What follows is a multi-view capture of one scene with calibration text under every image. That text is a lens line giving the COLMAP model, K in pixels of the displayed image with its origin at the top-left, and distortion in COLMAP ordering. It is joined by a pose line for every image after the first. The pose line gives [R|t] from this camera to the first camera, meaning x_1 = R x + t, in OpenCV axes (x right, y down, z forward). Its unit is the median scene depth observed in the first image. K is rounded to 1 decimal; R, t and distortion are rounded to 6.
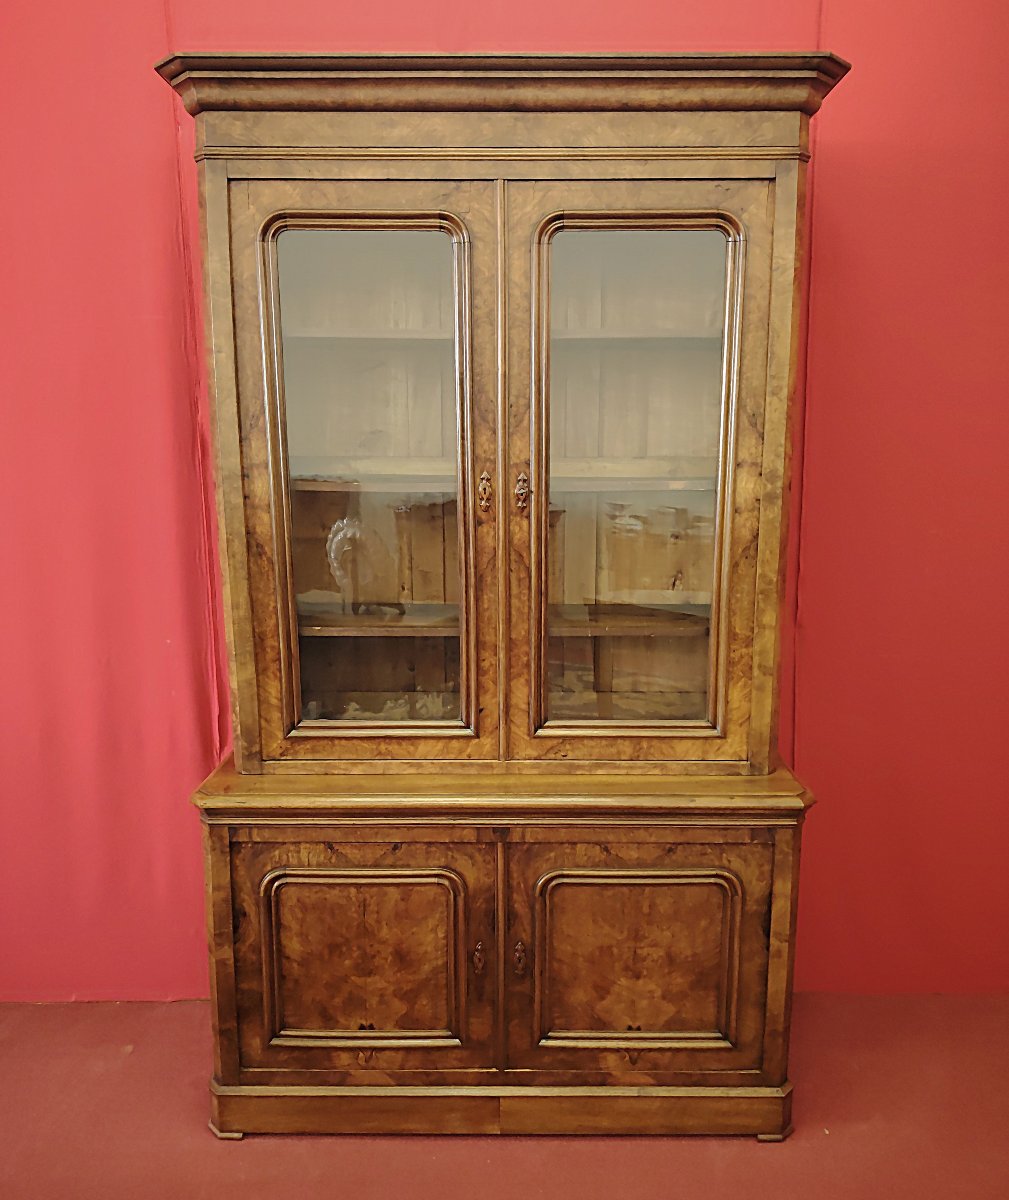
lens RADIAL K [[960.7, 0, 505.5], [0, 960.7, 631.6], [0, 0, 1]] dist [0.006290, -0.001809]
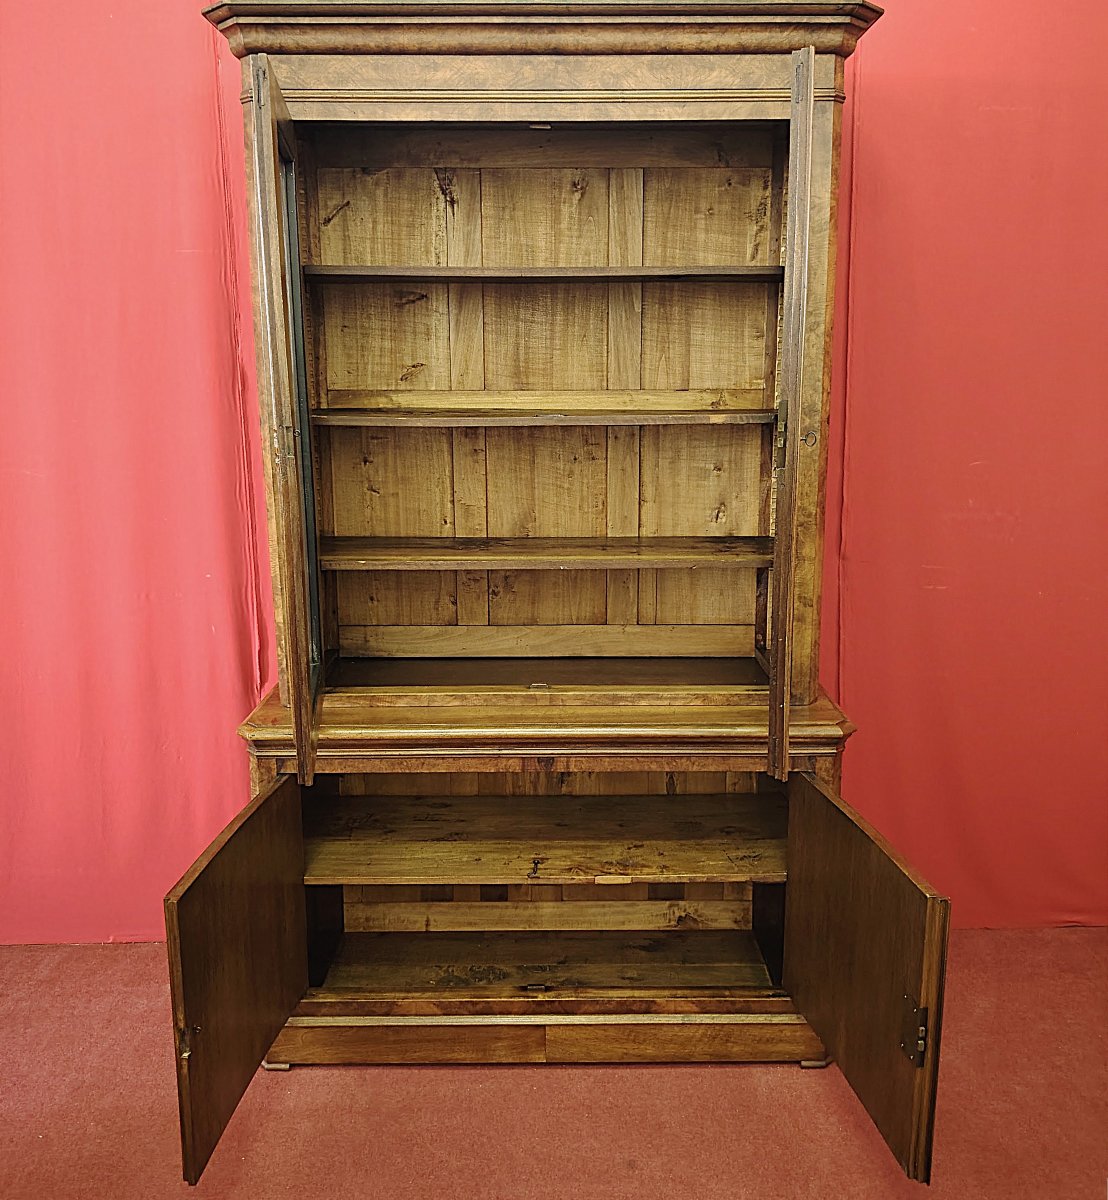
lens RADIAL K [[1055.0, 0, 555.4], [0, 1055.0, 567.4], [0, 0, 1]] dist [0.015328, -0.003140]
pose [[0.999949, -0.004948, 0.008795, -0.002905], [0.004926, 0.999985, 0.002551, 0.000205], [-0.008808, -0.002507, 0.999958, -0.112450]]
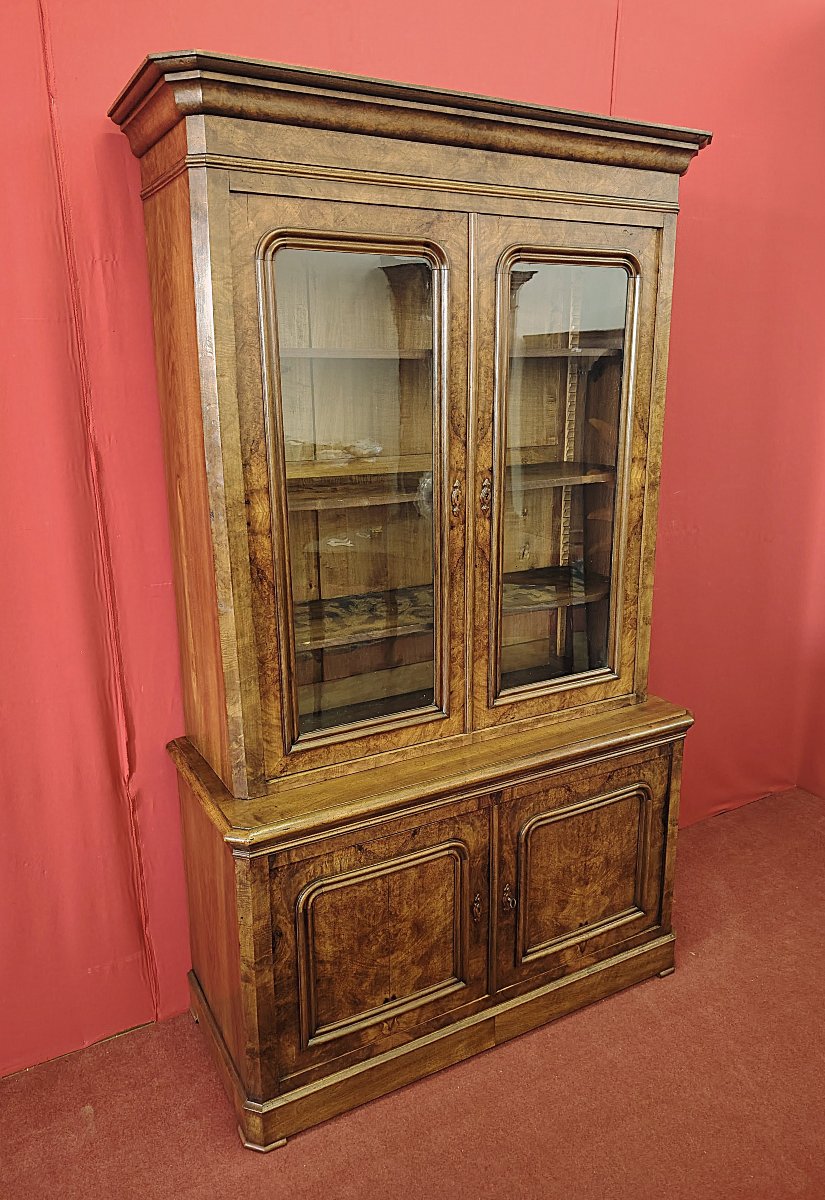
lens RADIAL K [[863.9, 0, 412.5], [0, 863.9, 600.0], [0, 0, 1]] dist [0.004461, 0.001779]
pose [[0.877674, -0.133074, 0.460412, -0.523994], [0.101416, 0.990492, 0.092958, -0.125181], [-0.468404, -0.034894, 0.882825, 0.146865]]
